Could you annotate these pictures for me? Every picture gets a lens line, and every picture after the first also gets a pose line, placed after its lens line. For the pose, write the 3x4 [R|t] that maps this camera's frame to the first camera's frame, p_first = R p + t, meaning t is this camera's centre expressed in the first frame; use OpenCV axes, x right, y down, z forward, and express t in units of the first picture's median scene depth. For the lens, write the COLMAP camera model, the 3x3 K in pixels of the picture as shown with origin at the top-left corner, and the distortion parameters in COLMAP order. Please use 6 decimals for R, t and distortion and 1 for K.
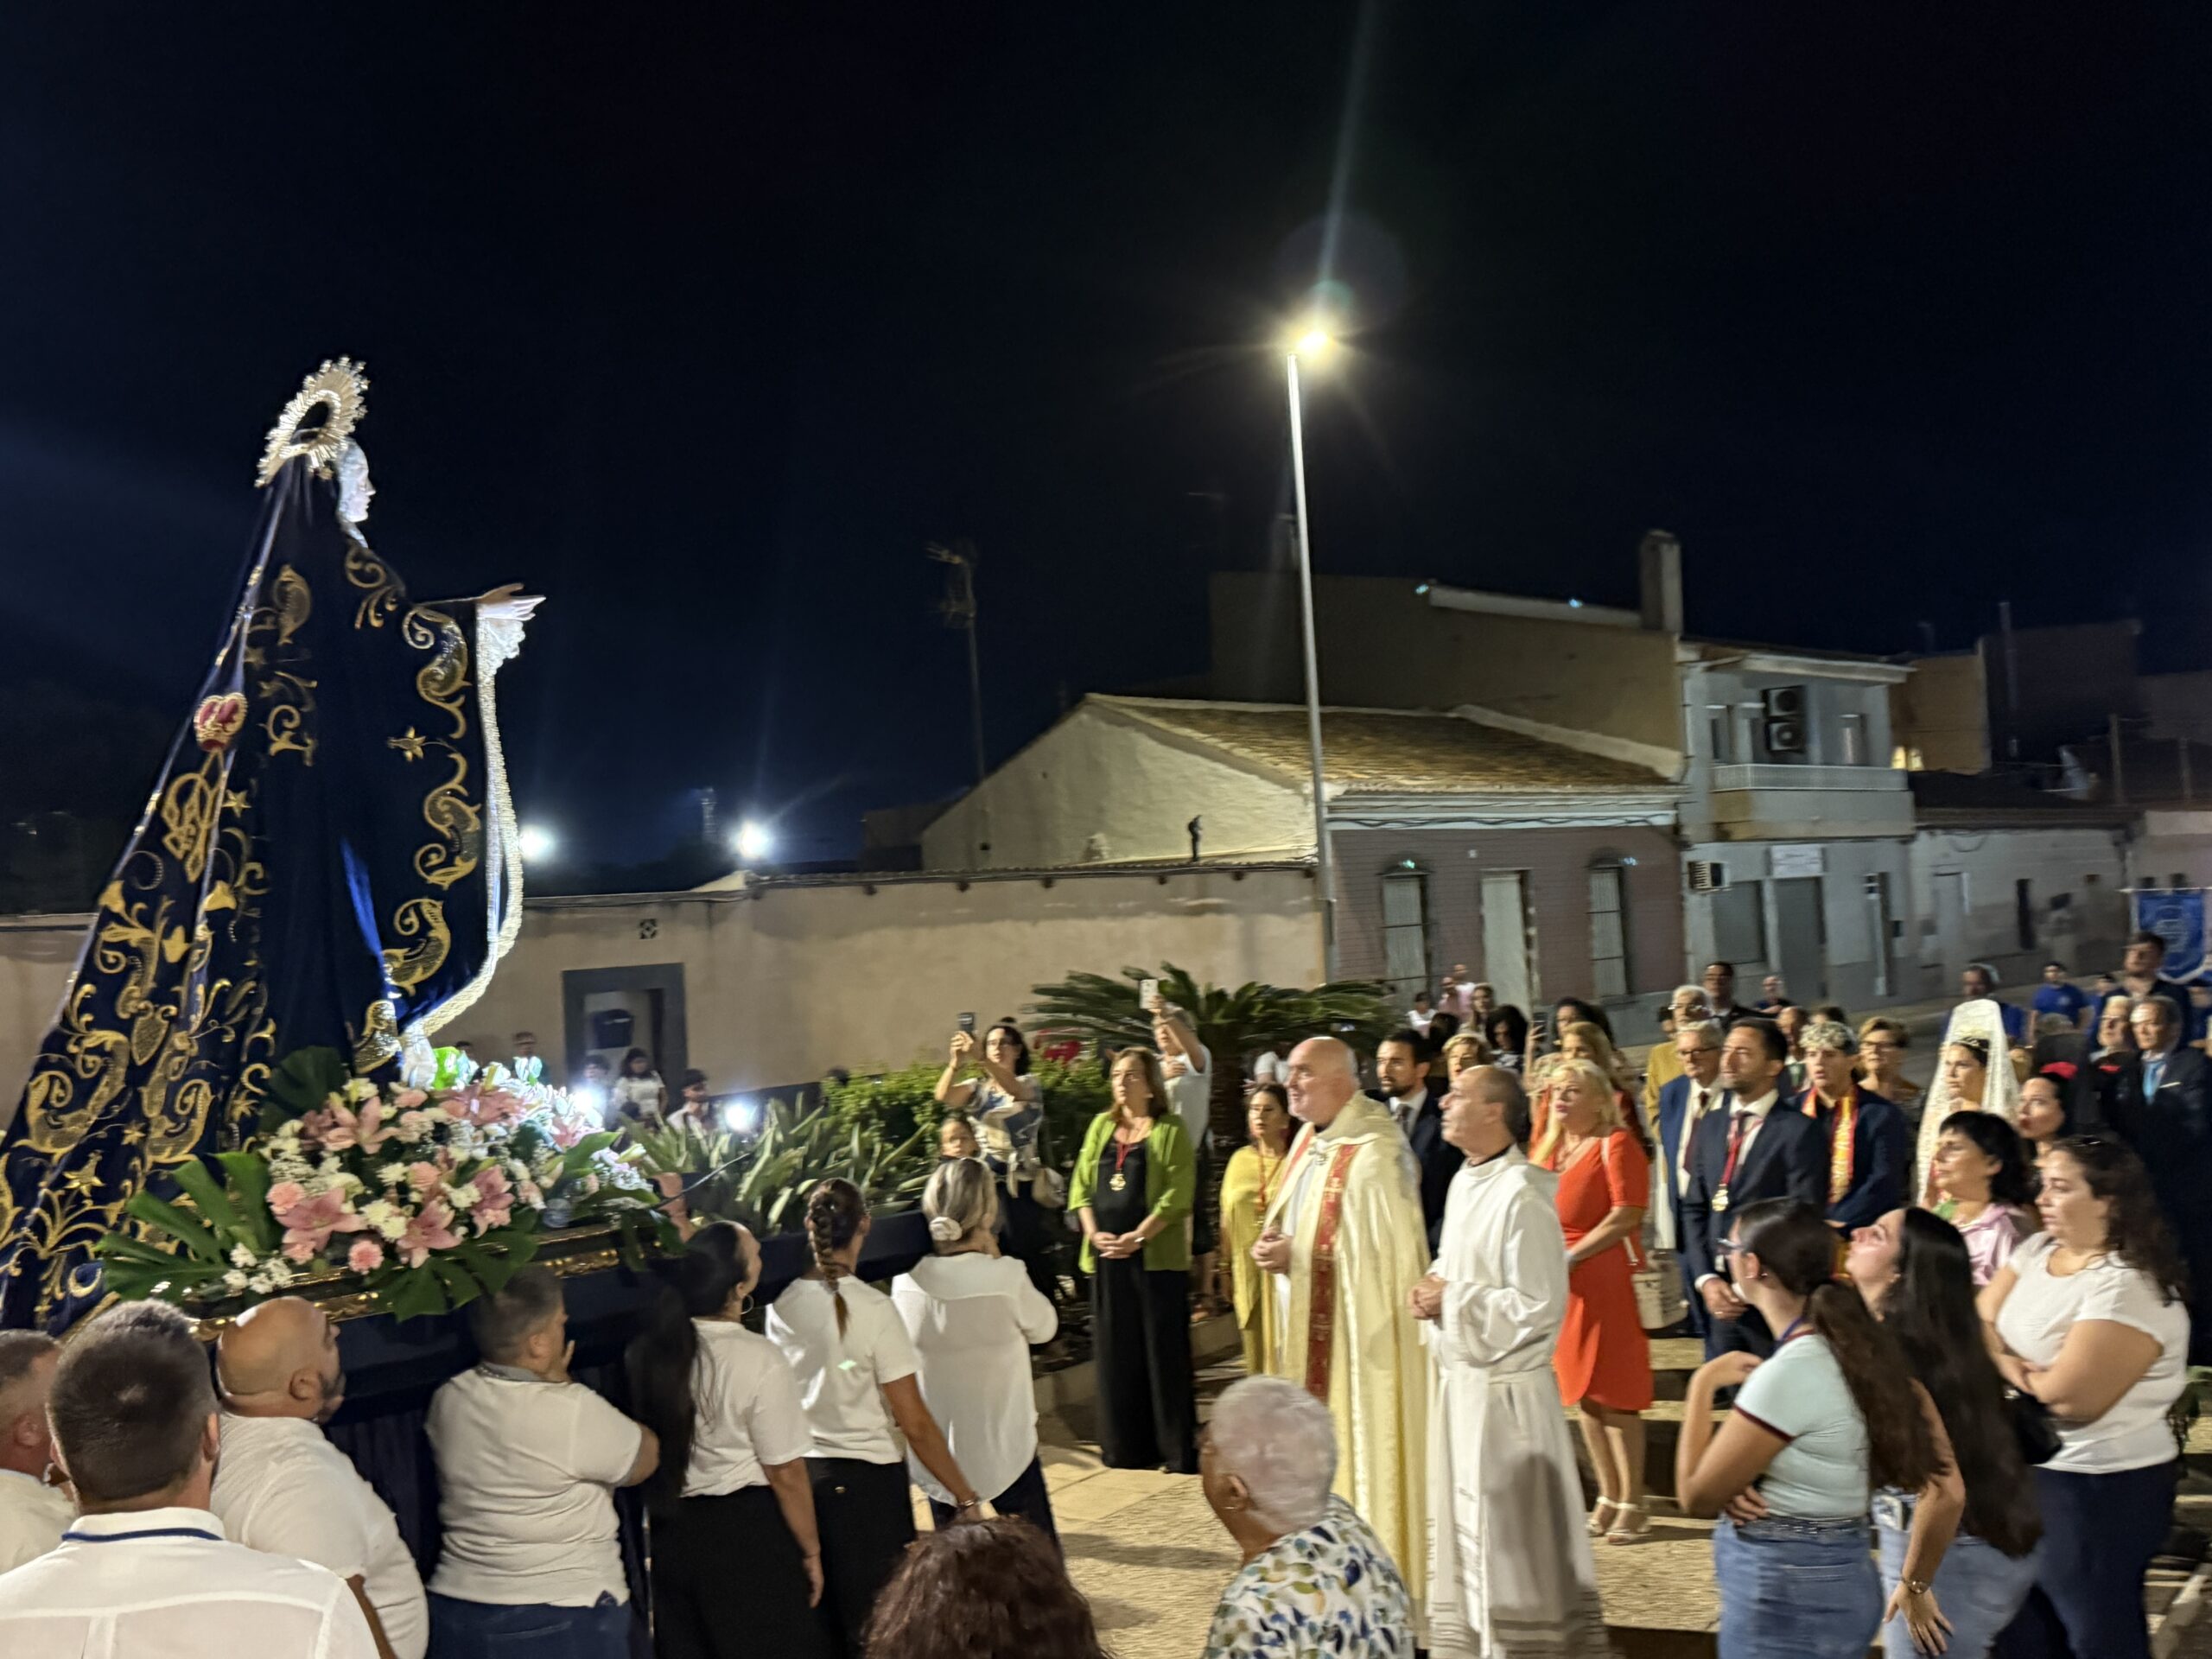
lens RADIAL K [[1985.8, 0, 1098.7], [0, 1985.8, 898.9], [0, 0, 1]] dist [0.006192, -0.007340]
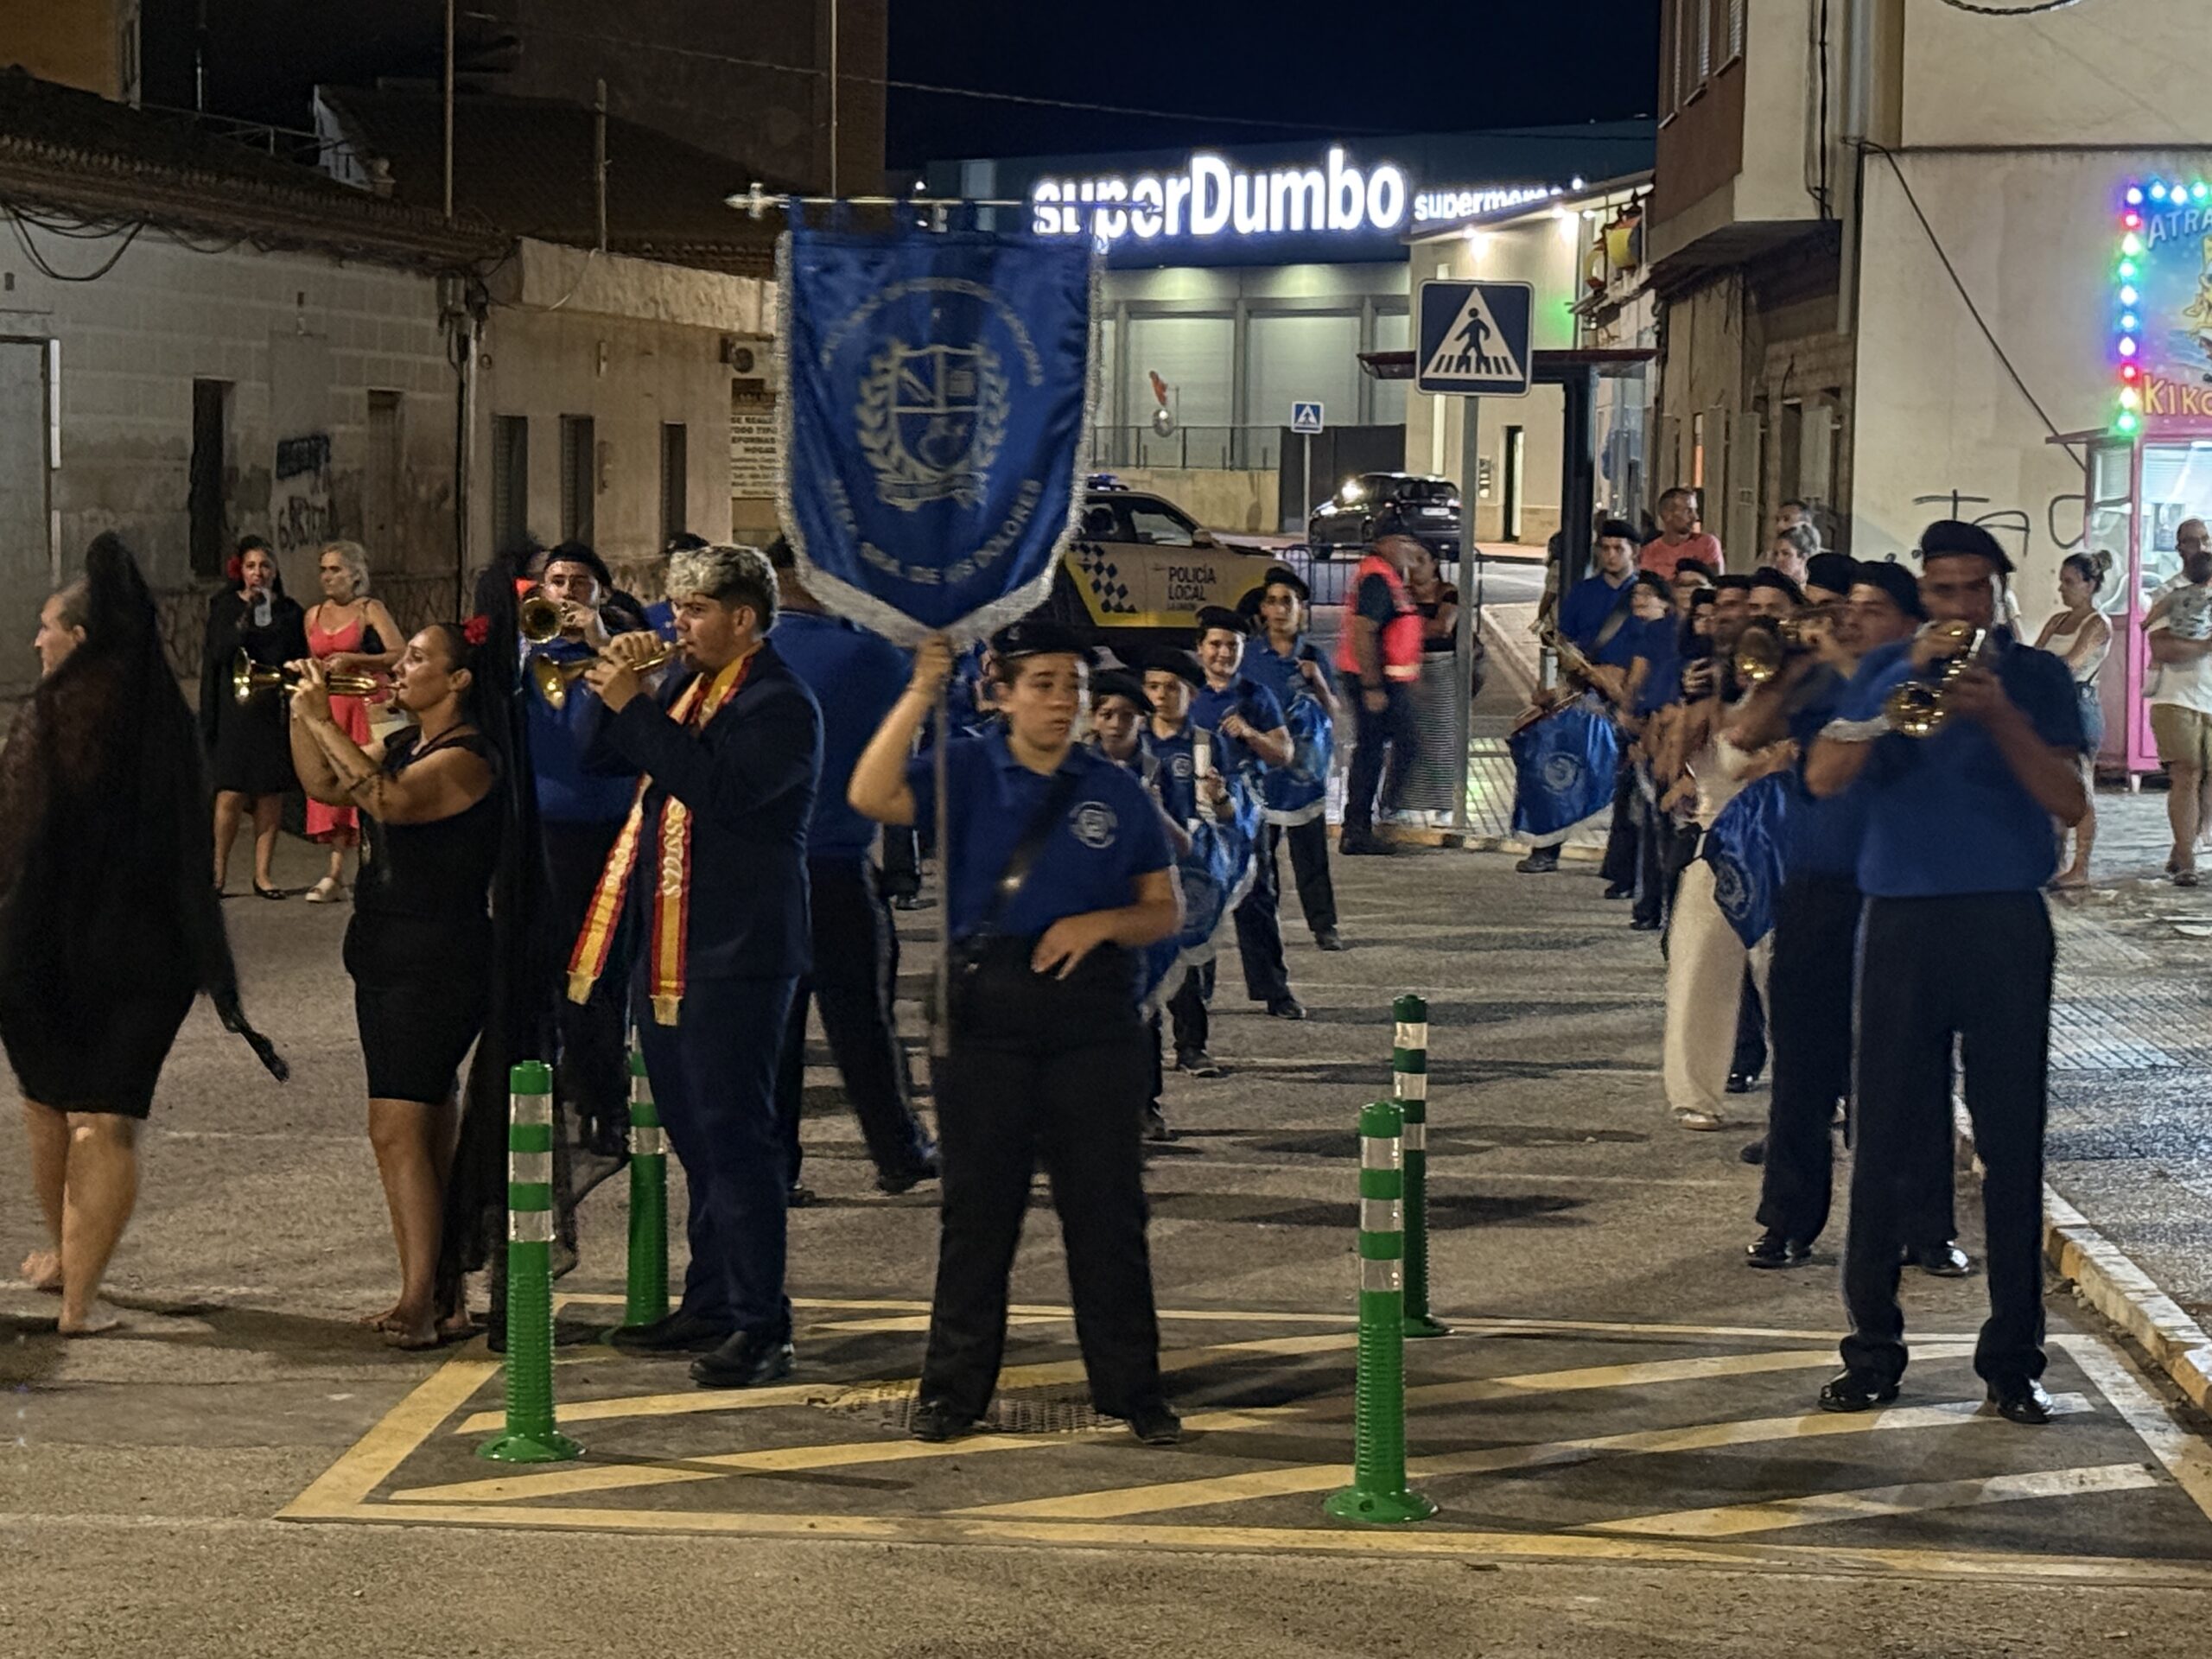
lens RADIAL K [[4694.9, 0, 807.9], [0, 4694.9, 823.8], [0, 0, 1]] dist [0.495419, -4.258796]
pose [[0.841980, 0.032860, 0.538507, 0.129464], [-0.076943, 0.995254, 0.059572, 0.012309], [-0.533993, -0.091592, 0.840513, 0.287534]]
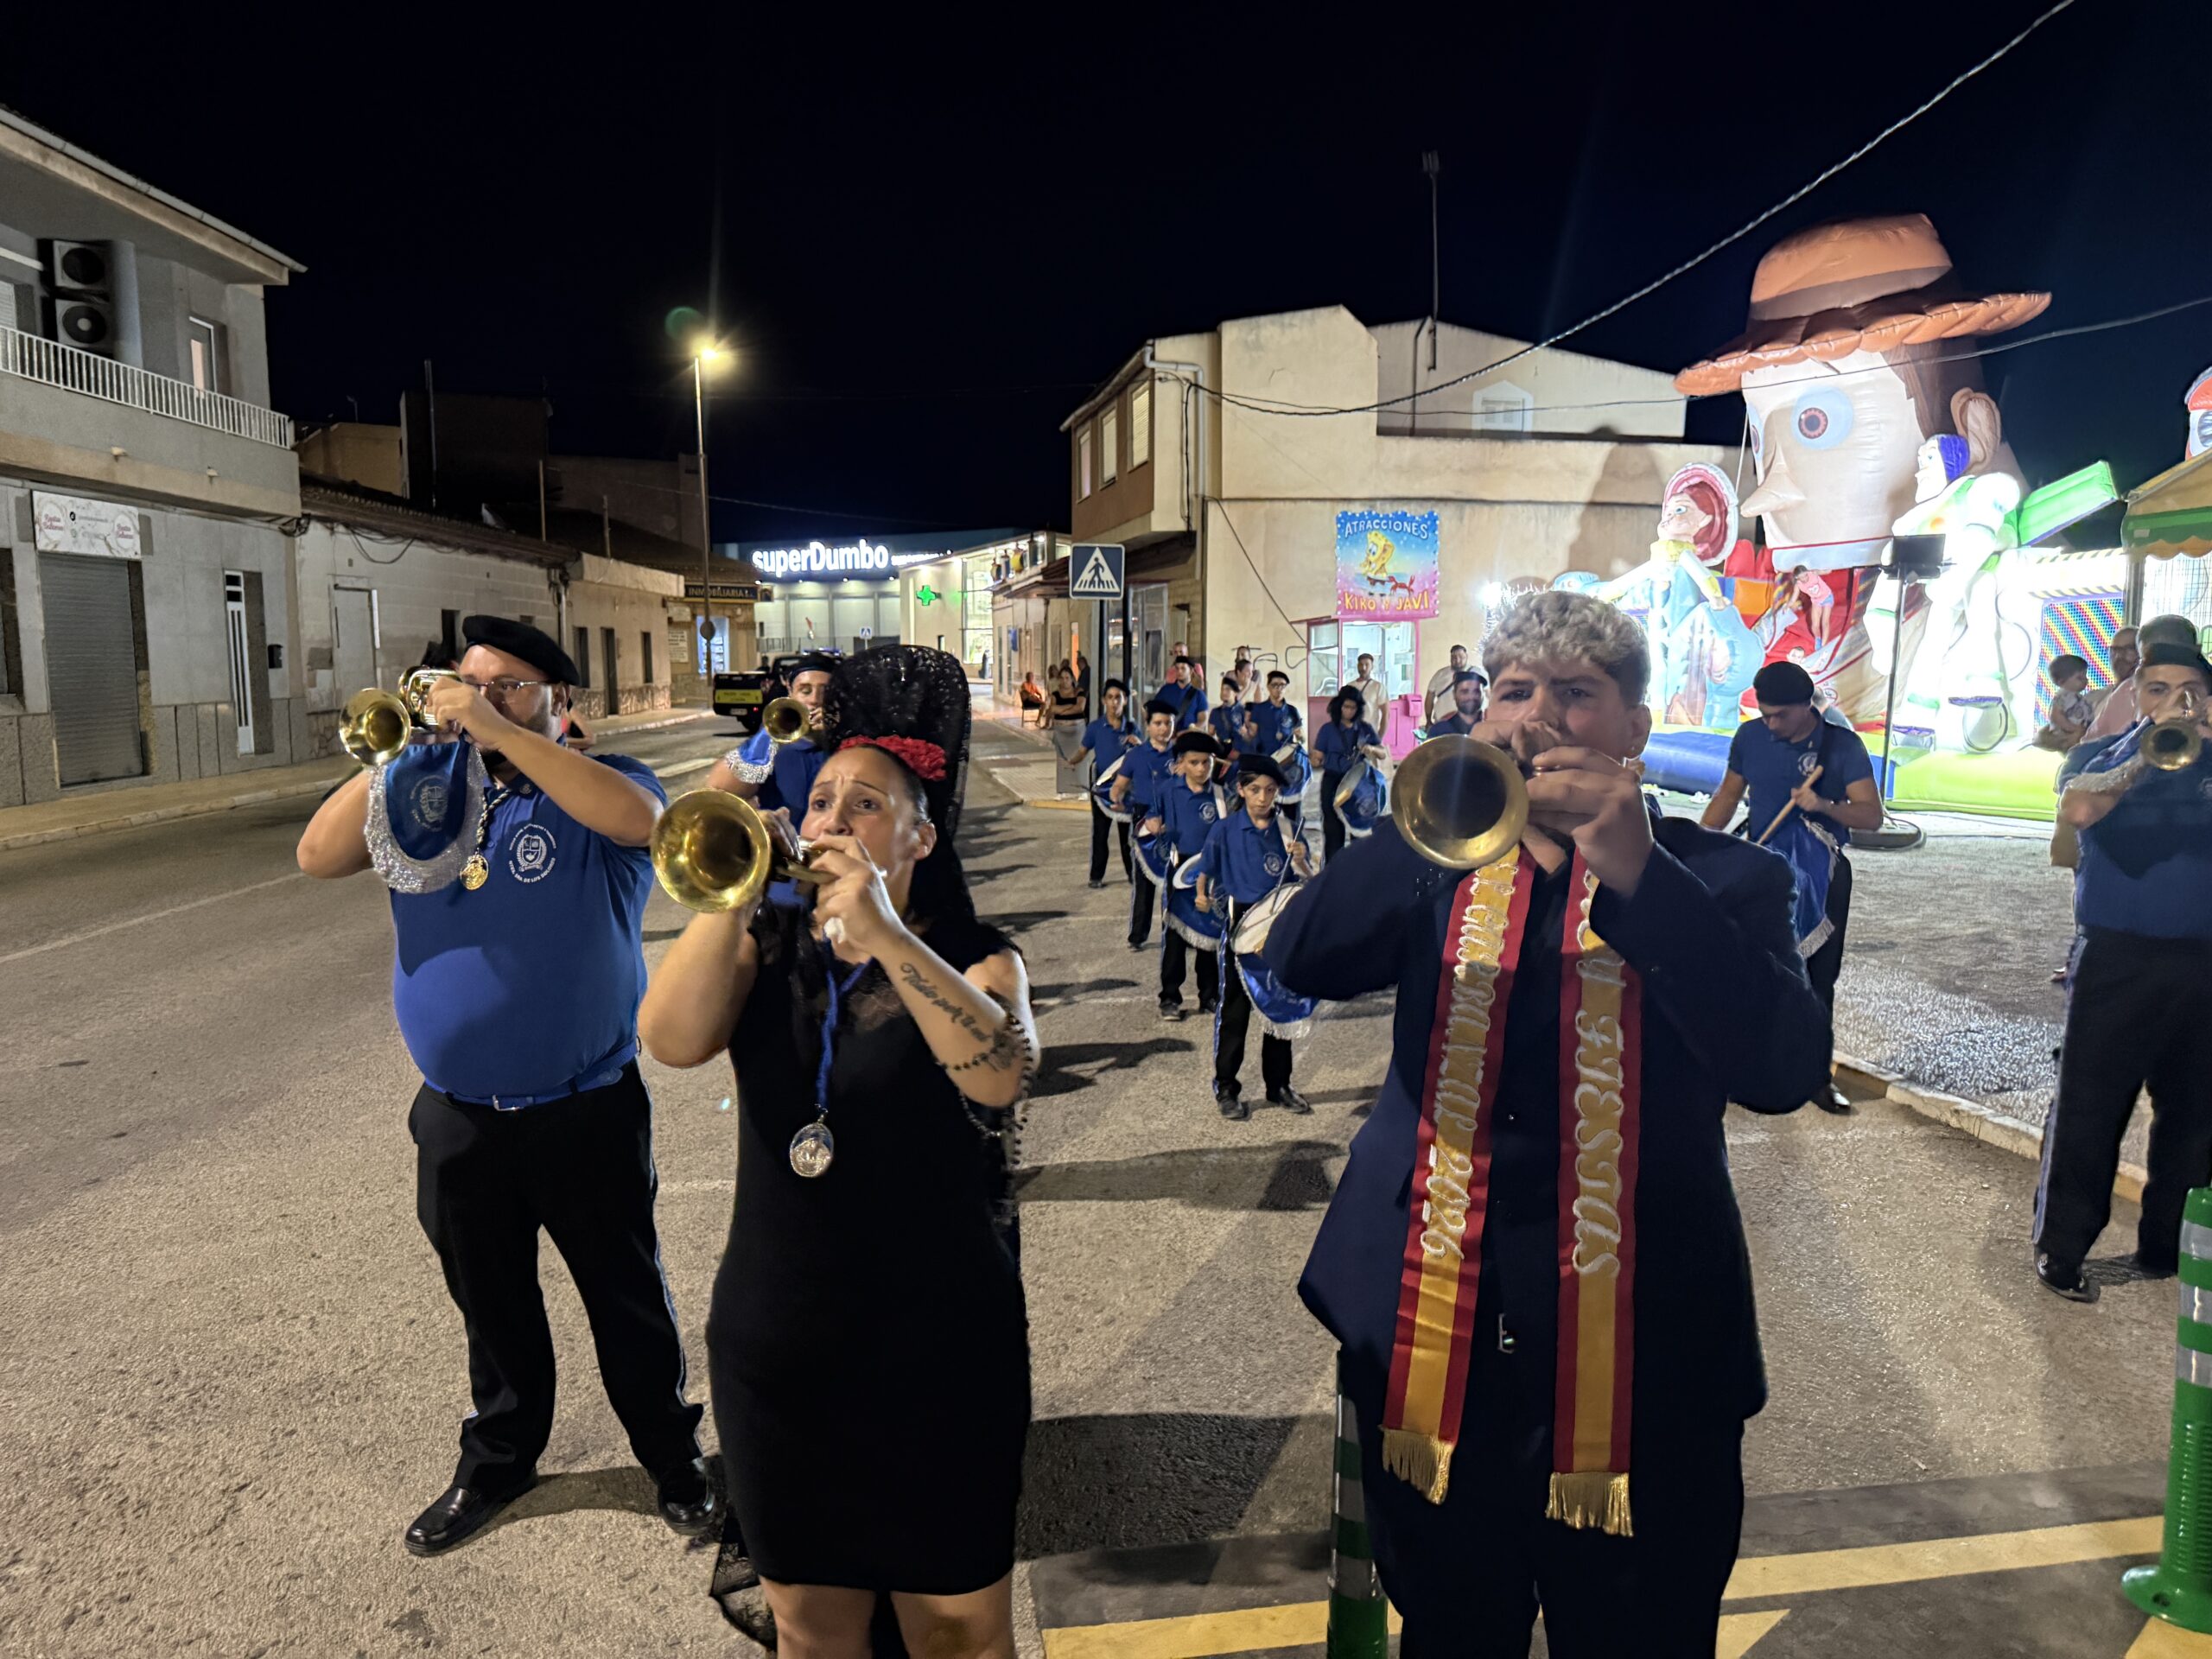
lens RADIAL K [[1571.6, 0, 1046.0], [0, 1571.6, 833.0], [0, 0, 1]] dist [0.103837, -0.110913]
pose [[0.694995, -0.017457, 0.718803, 0.207153], [-0.059230, 0.994917, 0.081432, 0.016381], [-0.716571, -0.099169, 0.690429, 0.461928]]
